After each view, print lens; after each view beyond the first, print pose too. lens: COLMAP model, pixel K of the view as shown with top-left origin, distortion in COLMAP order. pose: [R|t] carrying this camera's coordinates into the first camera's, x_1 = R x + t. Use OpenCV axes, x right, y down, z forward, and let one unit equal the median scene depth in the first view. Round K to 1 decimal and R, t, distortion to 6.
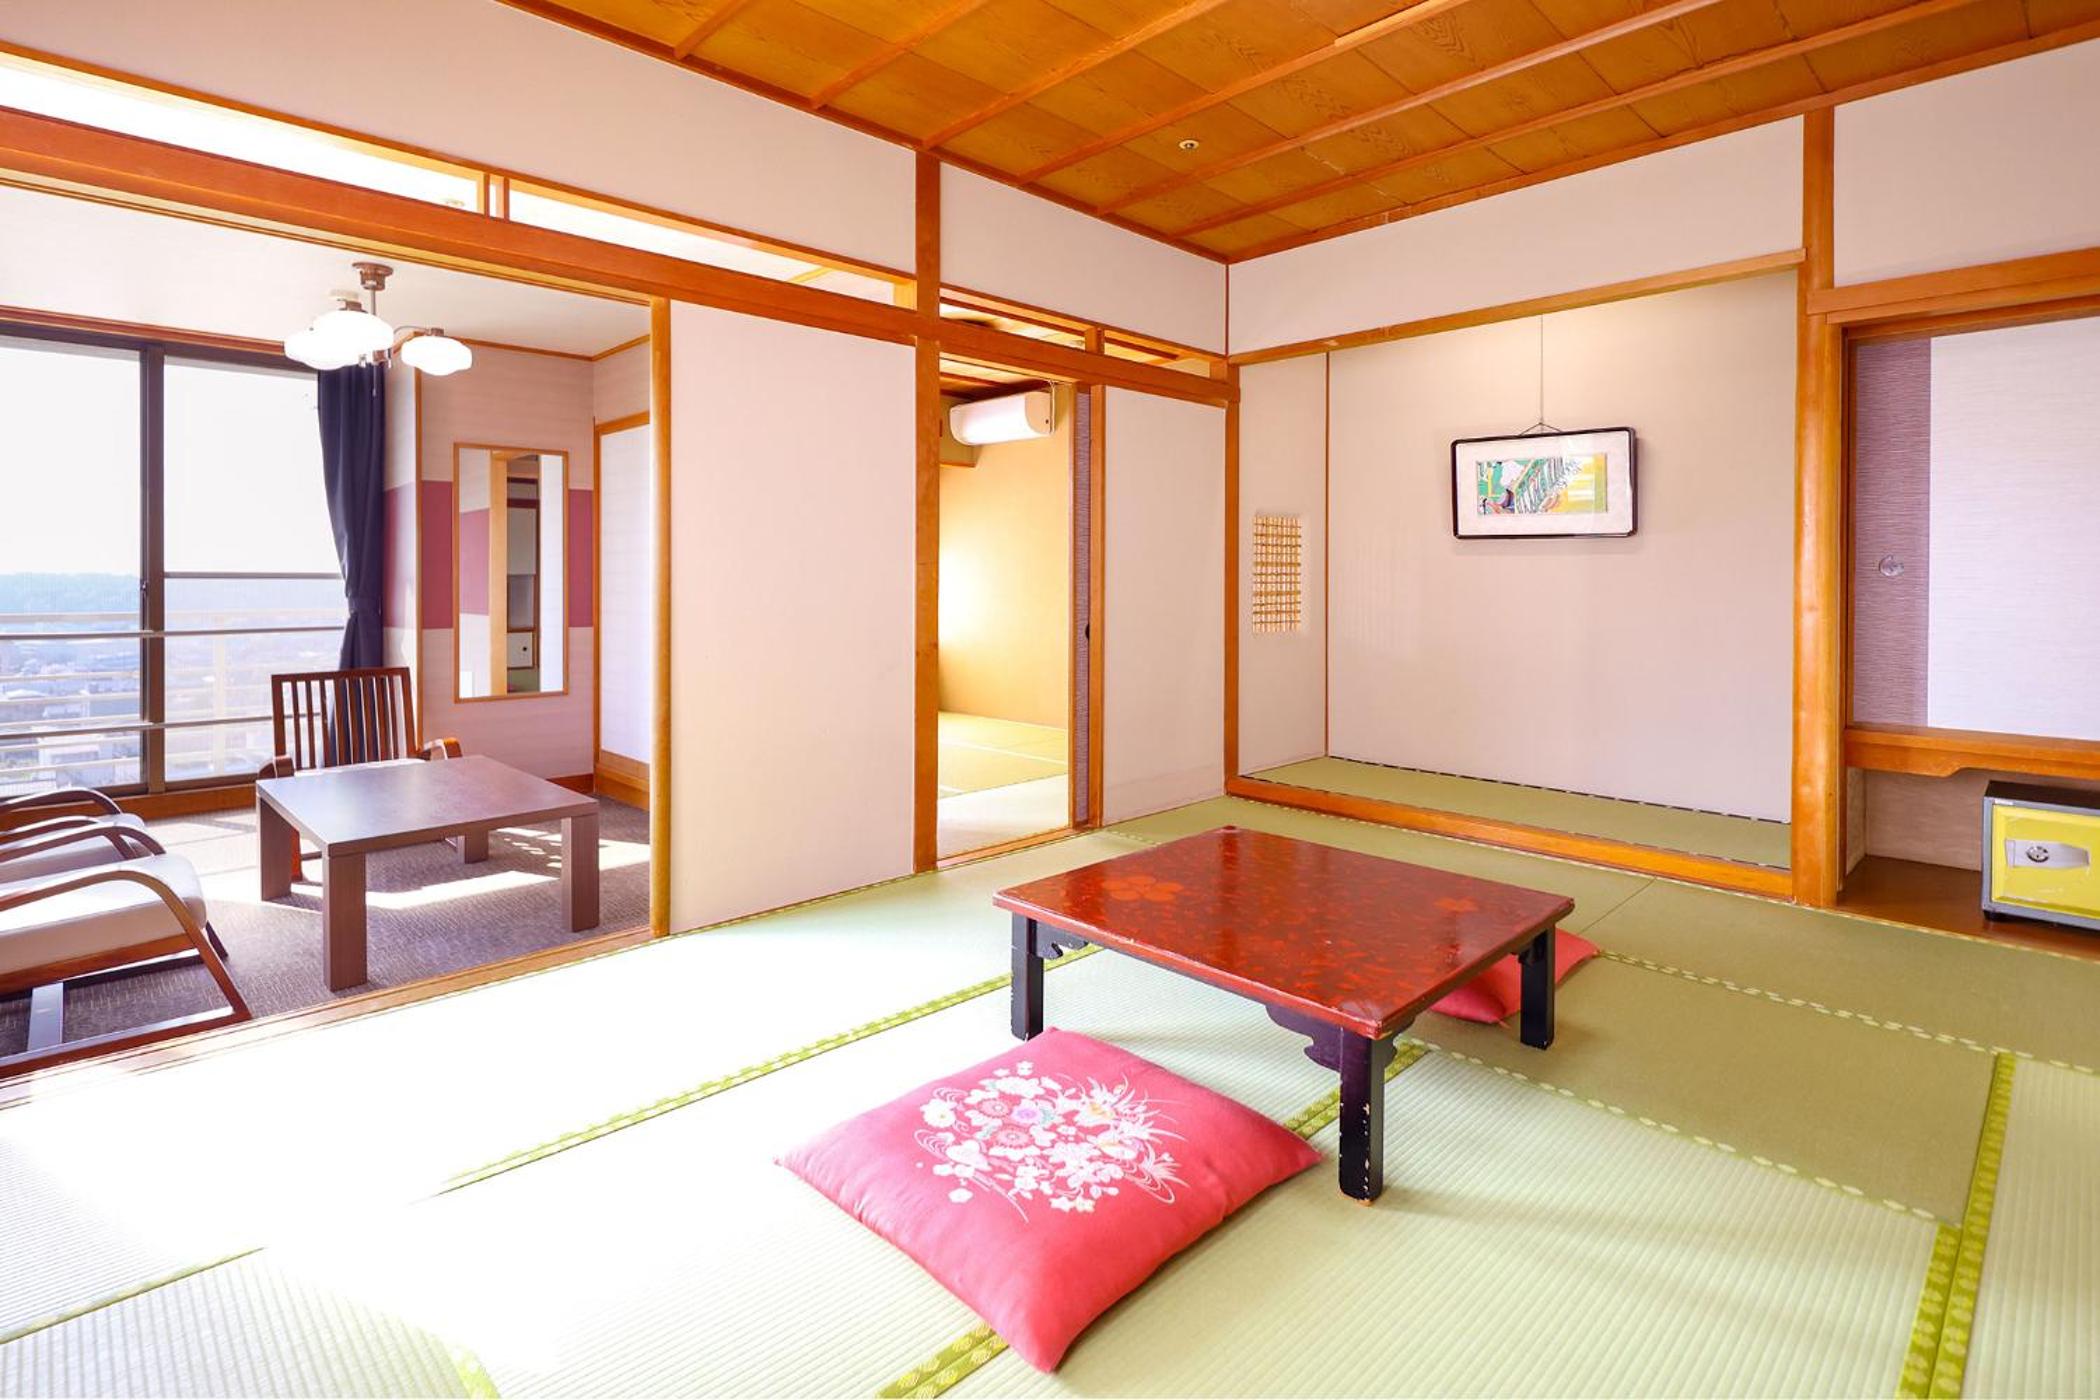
lens RADIAL K [[1028.2, 0, 1071.9], [0, 1028.2, 584.1], [0, 0, 1]] dist [-0.003911, -0.000636]
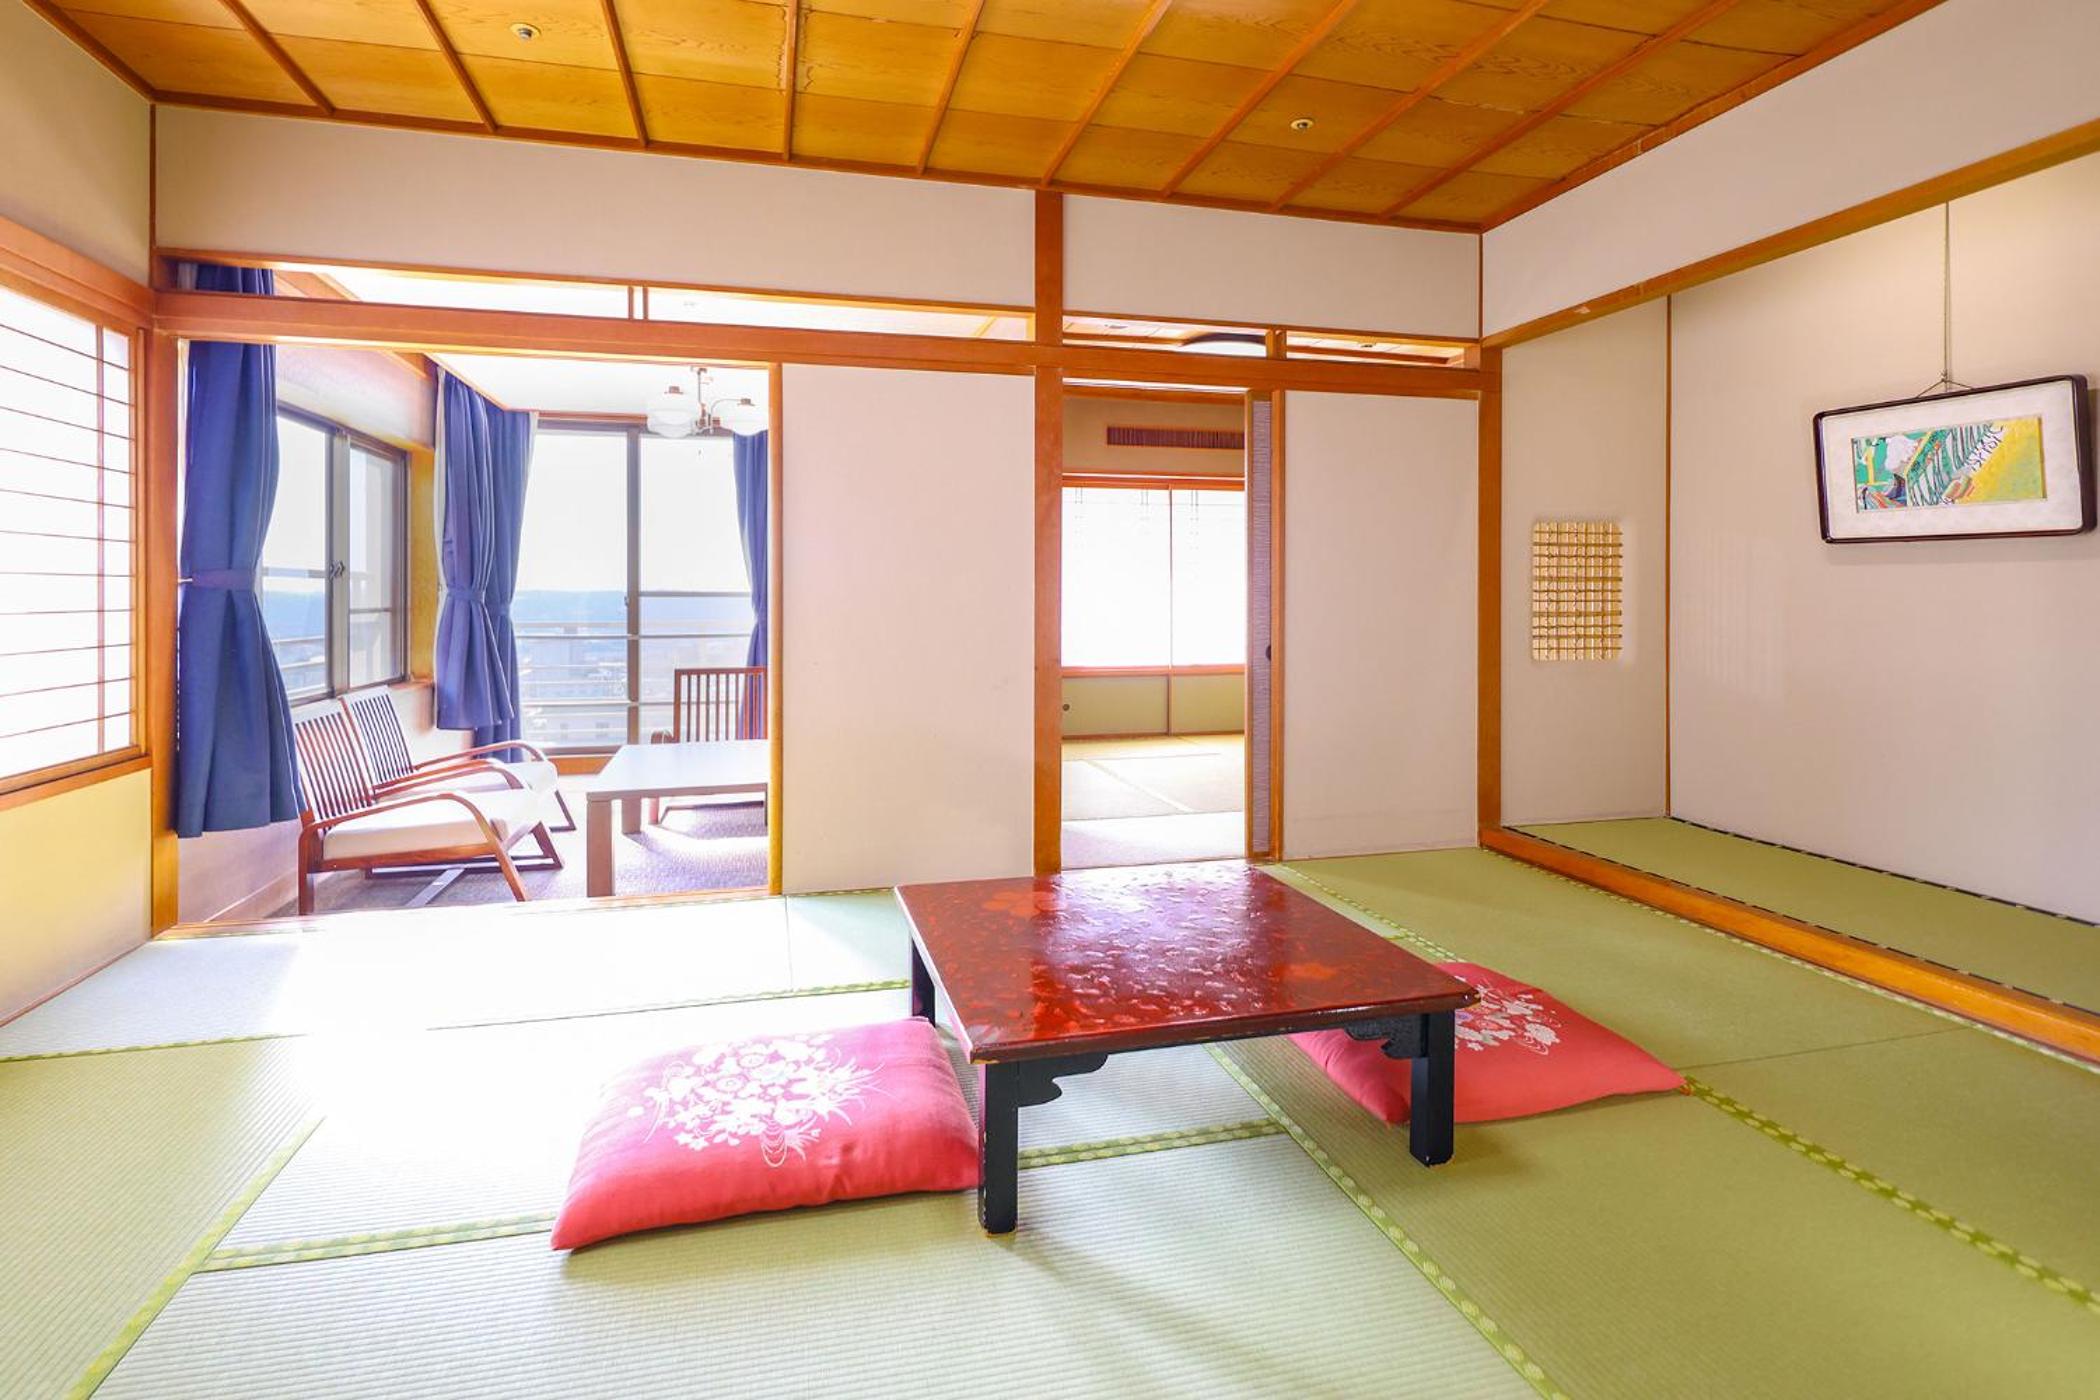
lens RADIAL K [[1056.8, 0, 1058.4], [0, 1056.8, 596.4], [0, 0, 1]] dist [0.001002, 0.000423]
pose [[0.870344, -0.000508, -0.492445, 0.325146], [-0.002238, 0.999985, -0.004987, 0.000074], [0.492440, 0.005442, 0.870329, 0.058751]]
